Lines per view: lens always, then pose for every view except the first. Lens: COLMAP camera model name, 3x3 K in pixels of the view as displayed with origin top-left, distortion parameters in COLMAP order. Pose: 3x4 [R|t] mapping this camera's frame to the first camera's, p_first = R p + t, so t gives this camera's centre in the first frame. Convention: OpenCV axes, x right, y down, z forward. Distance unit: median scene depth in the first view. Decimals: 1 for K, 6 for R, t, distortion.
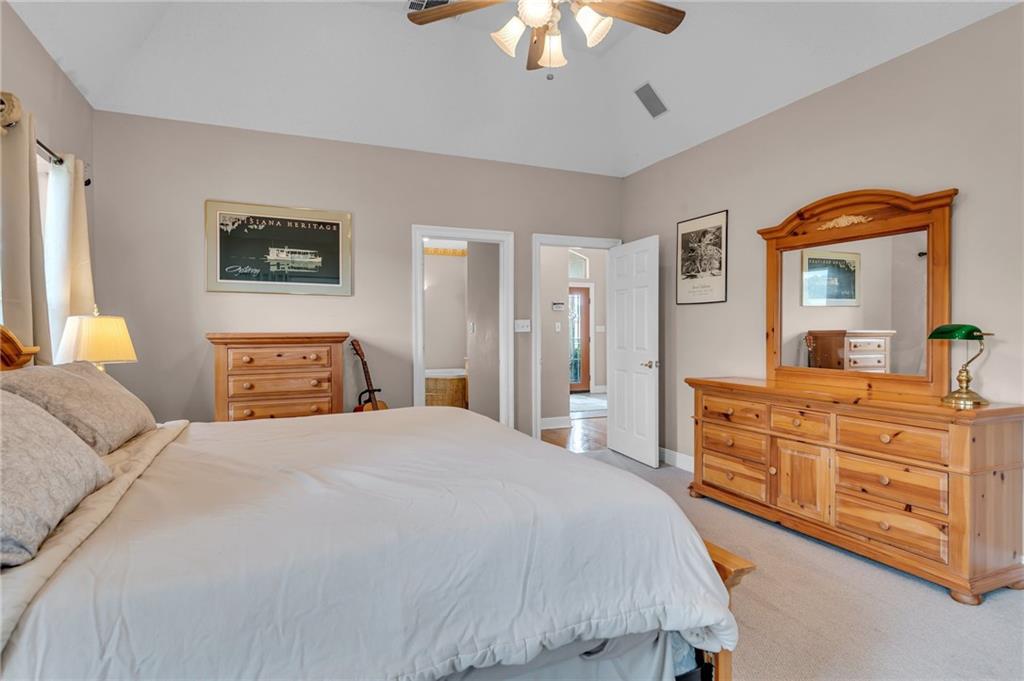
lens RADIAL K [[550.0, 0, 512.0], [0, 550.0, 340.5], [0, 0, 1]] dist [0.033660, -0.000365]
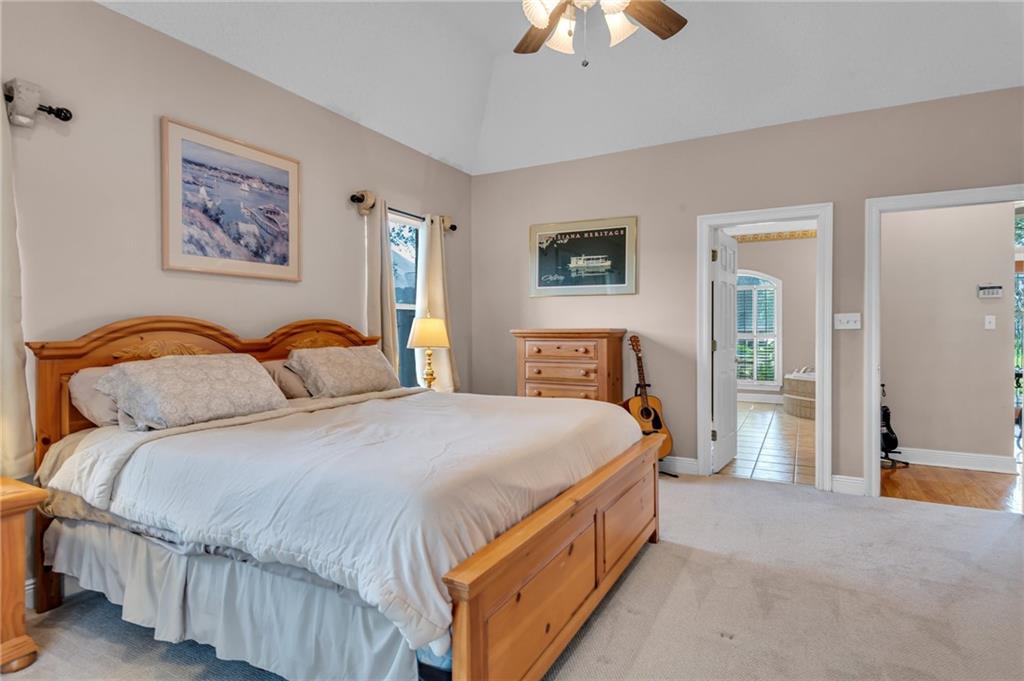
lens RADIAL K [[550.0, 0, 512.0], [0, 550.0, 340.5], [0, 0, 1]] dist [0.033660, -0.000365]
pose [[0.612143, 0.022108, -0.790438, 0.424193], [-0.016273, 0.999750, 0.015360, -0.004846], [0.790580, 0.003461, 0.612350, 0.175527]]
